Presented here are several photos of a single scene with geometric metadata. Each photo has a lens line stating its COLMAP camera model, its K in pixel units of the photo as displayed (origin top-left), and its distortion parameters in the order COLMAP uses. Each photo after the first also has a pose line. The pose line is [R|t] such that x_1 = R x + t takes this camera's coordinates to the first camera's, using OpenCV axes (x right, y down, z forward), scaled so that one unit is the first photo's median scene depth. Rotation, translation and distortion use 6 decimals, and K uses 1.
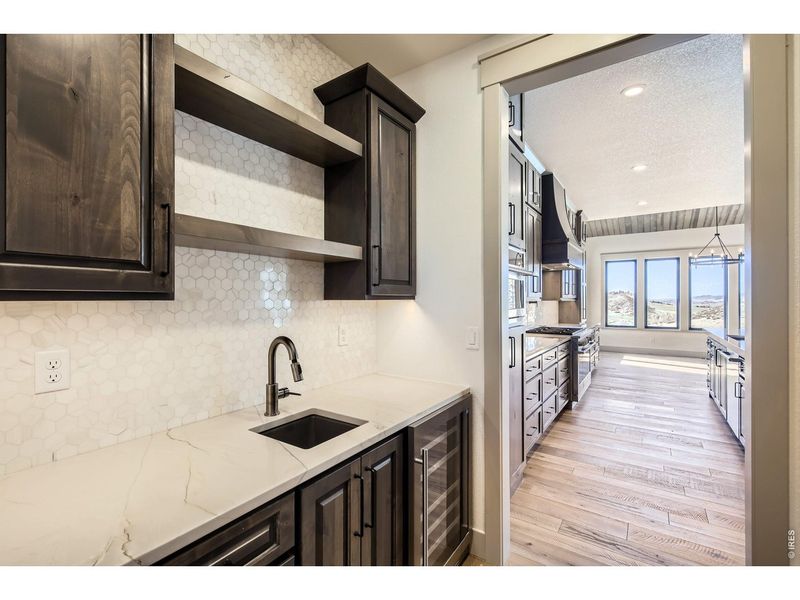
lens RADIAL K [[362.1, 0, 398.2], [0, 362.1, 297.6], [0, 0, 1]] dist [0.000790, -0.000813]
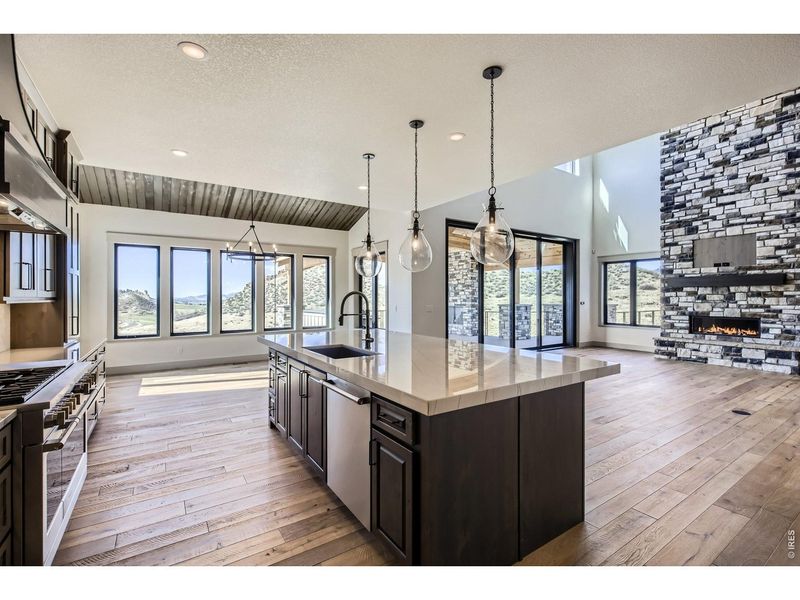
lens RADIAL K [[362.1, 0, 398.2], [0, 362.1, 297.6], [0, 0, 1]] dist [0.000790, -0.000813]
pose [[0.370728, -0.001689, 0.928740, 0.157462], [-0.000859, 0.999997, 0.002162, 0.000231], [-0.928741, -0.001600, 0.370726, 0.289487]]
